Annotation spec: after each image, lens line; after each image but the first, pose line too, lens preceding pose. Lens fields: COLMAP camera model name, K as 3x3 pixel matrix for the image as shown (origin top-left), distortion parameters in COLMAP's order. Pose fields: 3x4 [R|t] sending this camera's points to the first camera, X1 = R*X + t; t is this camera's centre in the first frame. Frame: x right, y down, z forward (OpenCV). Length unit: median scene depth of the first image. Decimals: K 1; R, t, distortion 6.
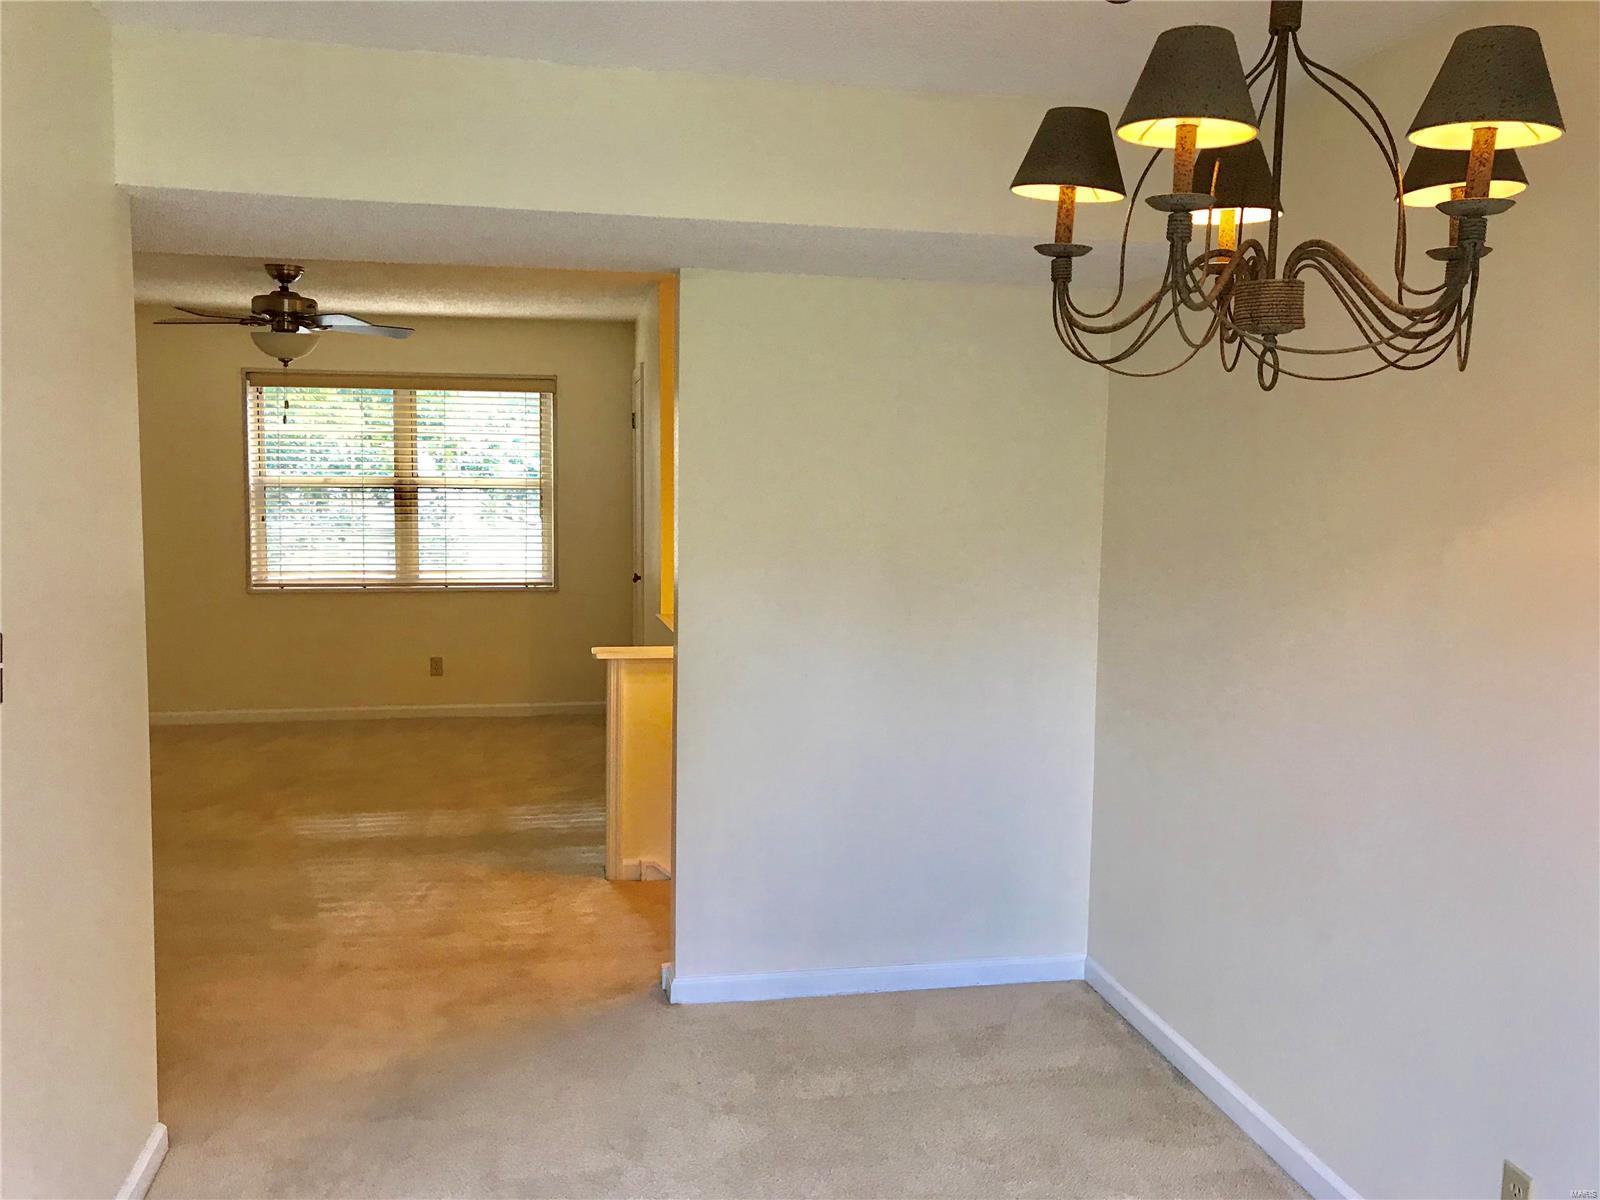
lens RADIAL K [[1342.3, 0, 803.7], [0, 1342.3, 597.2], [0, 0, 1]] dist [0.035216, -0.005894]
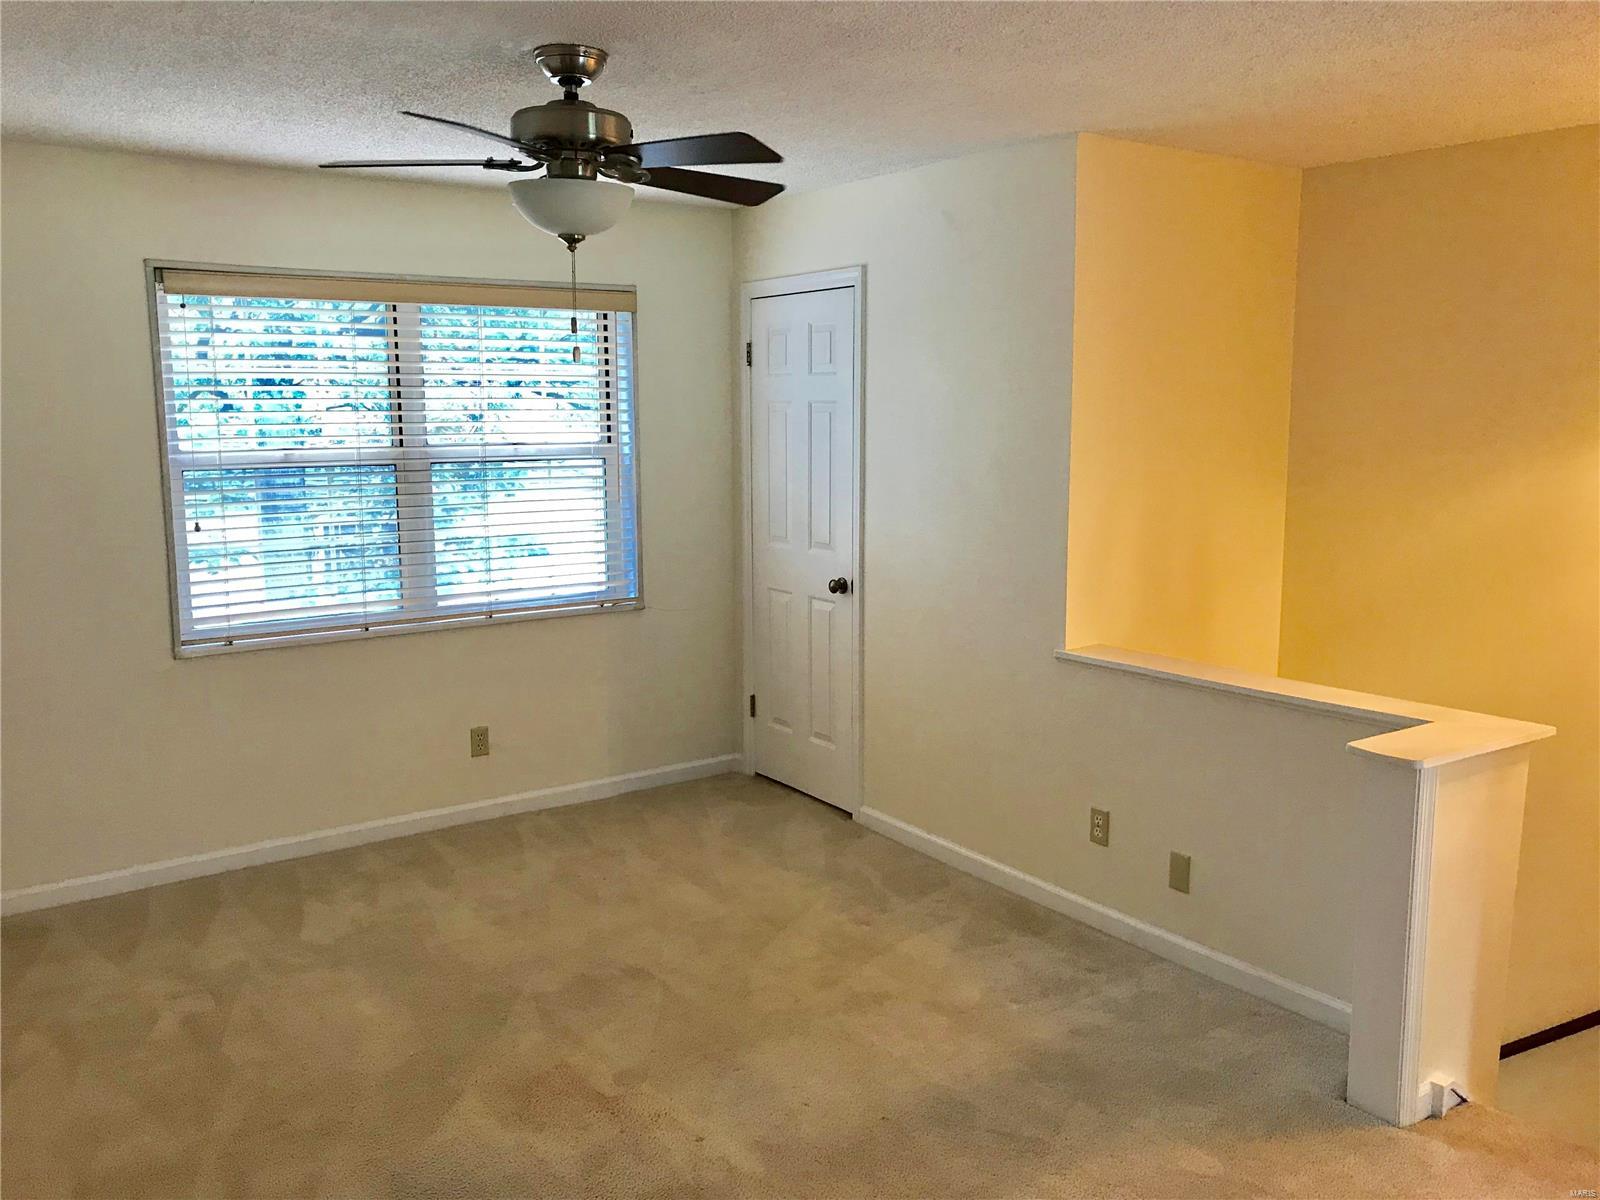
lens RADIAL K [[1302.0, 0, 801.6], [0, 1302.0, 594.4], [0, 0, 1]] dist [0.043683, -0.065005]
pose [[0.904251, -0.078249, 0.419770, -0.404662], [0.056606, 0.996357, 0.063792, -0.051304], [-0.423233, -0.033923, 0.905386, 0.389544]]
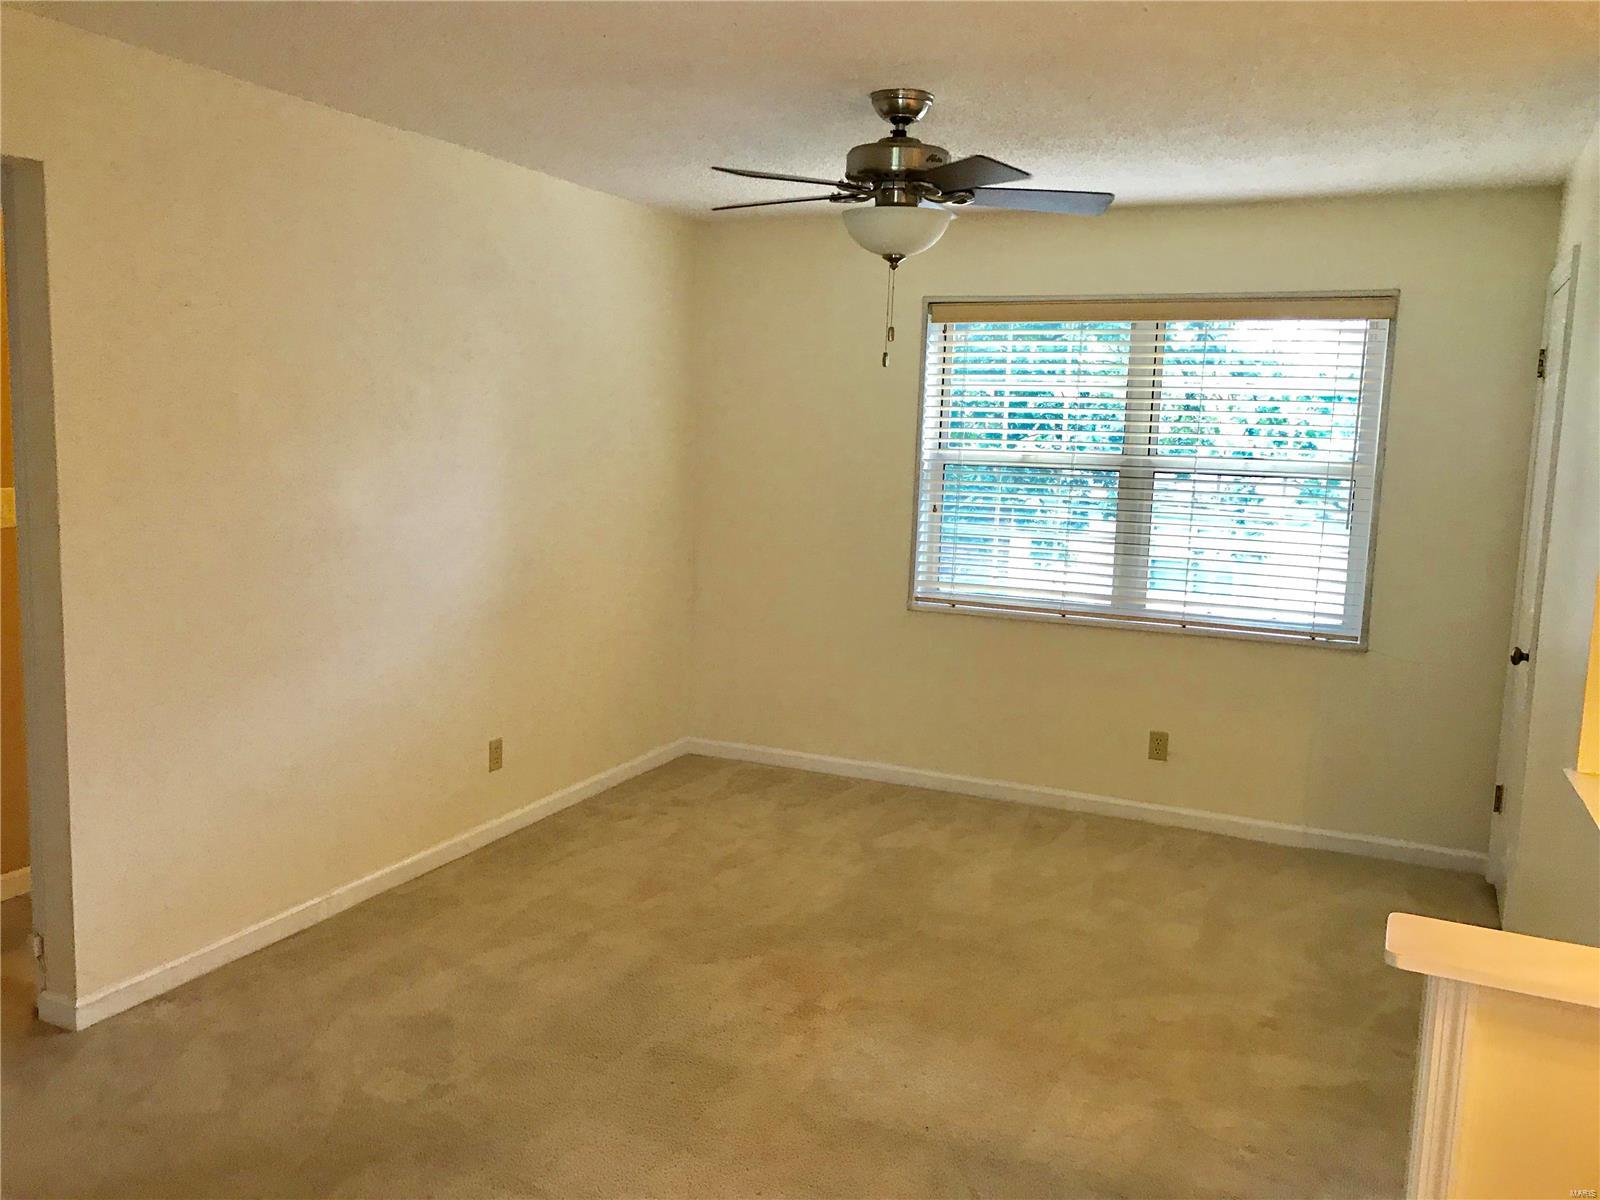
lens RADIAL K [[1320.8, 0, 802.2], [0, 1320.8, 596.5], [0, 0, 1]] dist [0.016152, 0.003733]
pose [[0.816658, 0.089090, -0.570204, -0.056259], [-0.074853, 0.996019, 0.048413, -0.040587], [0.572247, 0.003145, 0.820075, 0.387409]]
